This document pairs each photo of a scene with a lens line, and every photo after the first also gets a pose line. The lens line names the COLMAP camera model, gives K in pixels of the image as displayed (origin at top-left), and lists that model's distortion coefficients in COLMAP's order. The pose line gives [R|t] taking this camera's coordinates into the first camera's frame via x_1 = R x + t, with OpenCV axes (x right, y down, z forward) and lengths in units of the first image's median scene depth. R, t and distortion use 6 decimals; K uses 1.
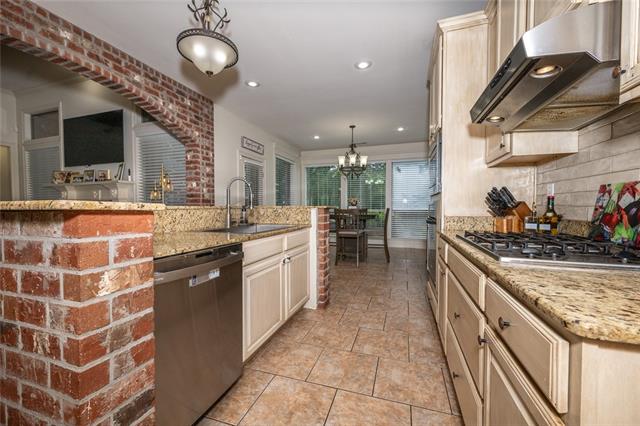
lens RADIAL K [[256.0, 0, 316.5], [0, 256.0, 209.4], [0, 0, 1]] dist [-0.001019, -0.000160]
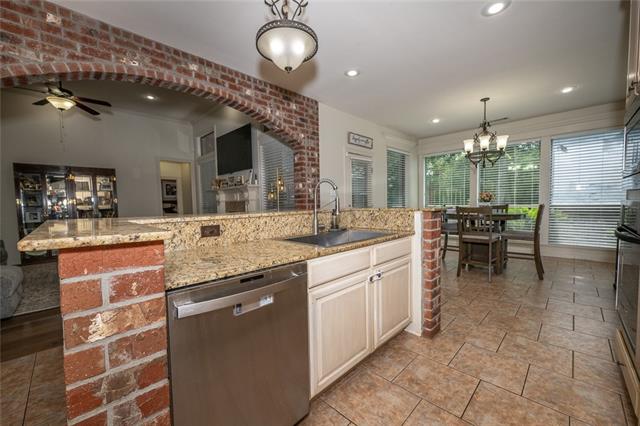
lens RADIAL K [[256.0, 0, 318.0], [0, 256.0, 213.1], [0, 0, 1]] dist [-0.001019, -0.000160]
pose [[0.897045, 0.001201, -0.441937, 0.062758], [0.015815, 0.999269, 0.034817, -0.031307], [0.441656, -0.038222, 0.896370, 0.143215]]
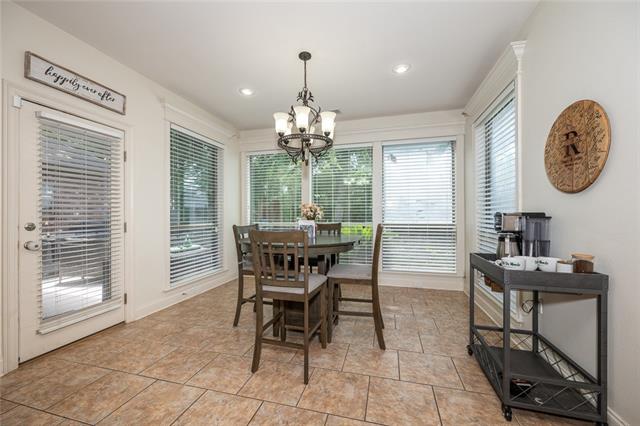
lens RADIAL K [[256.0, 0, 316.9], [0, 256.0, 214.1], [0, 0, 1]] dist [-0.001019, -0.000160]
pose [[0.998349, -0.006206, 0.057103, 0.283497], [0.007042, 0.999871, -0.014451, -0.034174], [-0.057006, 0.014830, 0.998264, 1.108021]]
